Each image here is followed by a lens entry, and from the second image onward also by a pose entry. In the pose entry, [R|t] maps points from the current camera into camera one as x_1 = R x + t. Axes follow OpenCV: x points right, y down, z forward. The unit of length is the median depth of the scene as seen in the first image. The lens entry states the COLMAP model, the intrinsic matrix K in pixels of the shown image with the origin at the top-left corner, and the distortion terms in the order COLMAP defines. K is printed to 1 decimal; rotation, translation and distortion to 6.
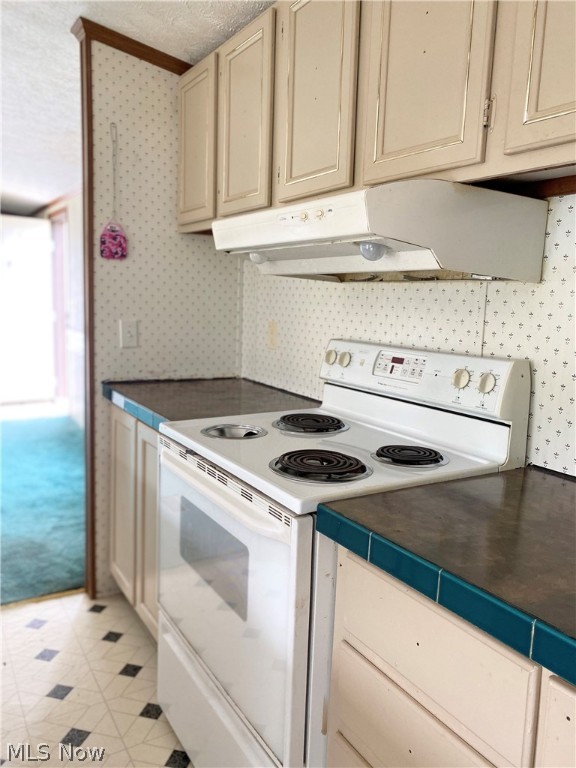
lens RADIAL K [[587.9, 0, 290.0], [0, 587.9, 379.3], [0, 0, 1]] dist [0.007516, -0.010211]
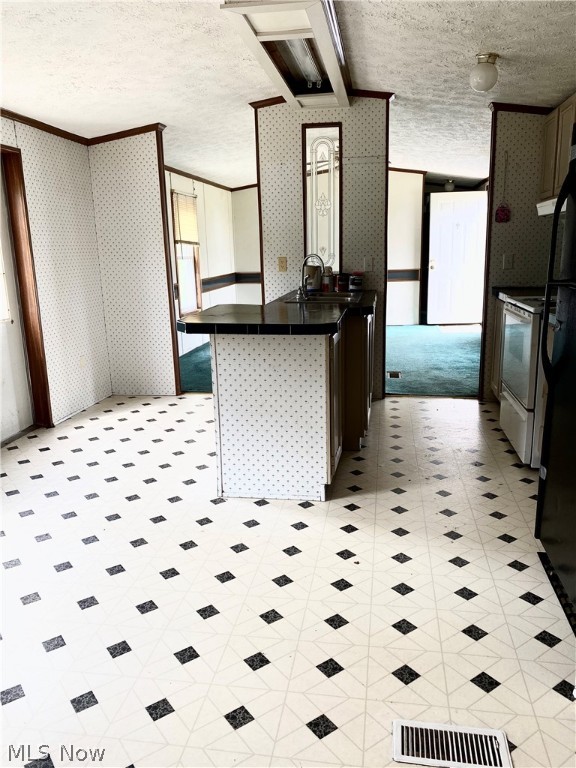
lens RADIAL K [[587.9, 0, 290.0], [0, 587.9, 379.3], [0, 0, 1]] dist [0.007516, -0.010211]
pose [[0.749545, 0.089574, -0.655865, 0.480594], [-0.039126, 0.995065, 0.091186, 0.155965], [0.660796, -0.042687, 0.749351, -0.908252]]
